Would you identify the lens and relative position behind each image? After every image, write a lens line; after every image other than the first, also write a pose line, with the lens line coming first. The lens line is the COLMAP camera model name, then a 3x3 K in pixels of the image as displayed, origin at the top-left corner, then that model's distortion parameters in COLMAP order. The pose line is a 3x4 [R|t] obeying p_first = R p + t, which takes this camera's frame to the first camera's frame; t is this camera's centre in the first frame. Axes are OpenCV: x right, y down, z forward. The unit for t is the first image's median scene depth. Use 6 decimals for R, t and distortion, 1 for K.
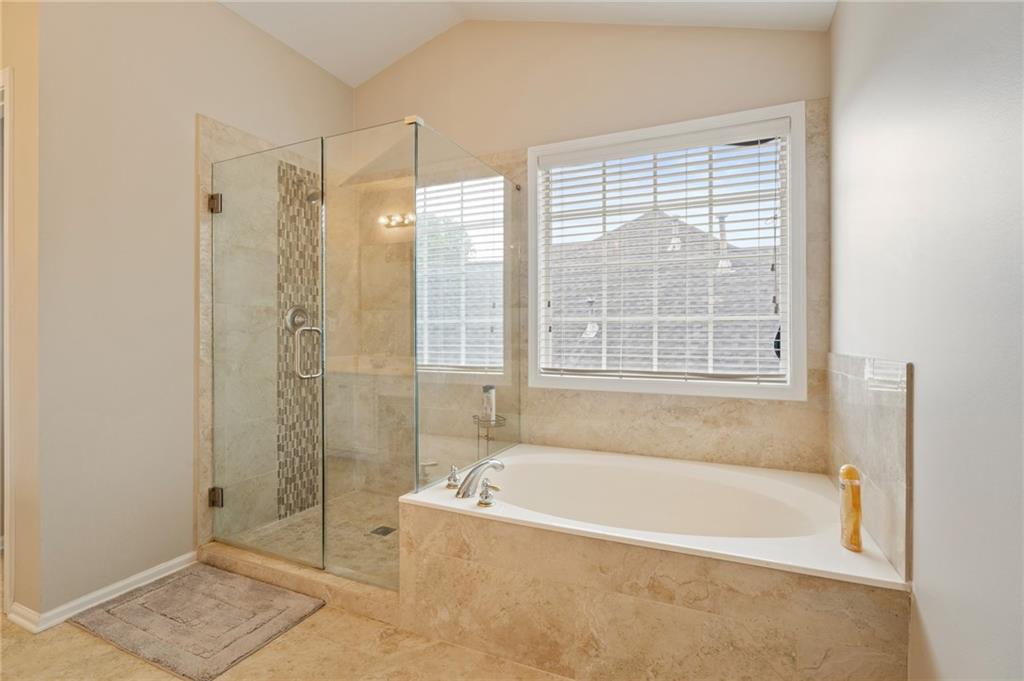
lens RADIAL K [[489.0, 0, 511.5], [0, 489.0, 335.4], [0, 0, 1]] dist [-0.001463, -0.000023]
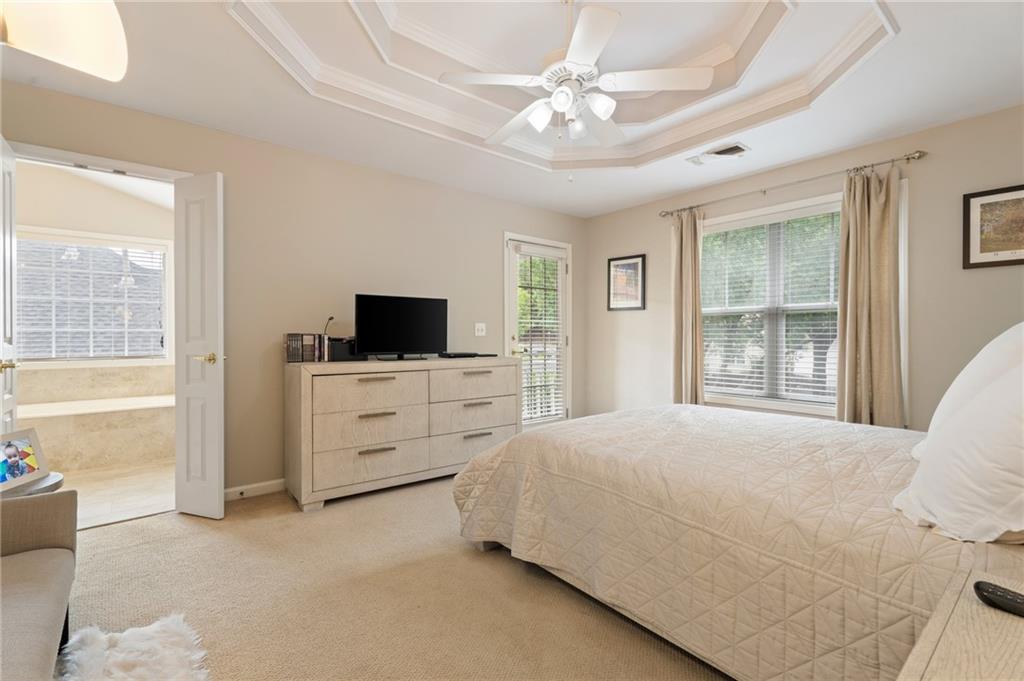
lens RADIAL K [[462.6, 0, 513.1], [0, 462.6, 338.1], [0, 0, 1]] dist [0.000097, -0.000278]
pose [[0.444546, -0.005892, 0.895736, -0.658135], [0.009414, 0.999954, 0.001905, 0.012418], [-0.895706, 0.007586, 0.444581, -1.421627]]
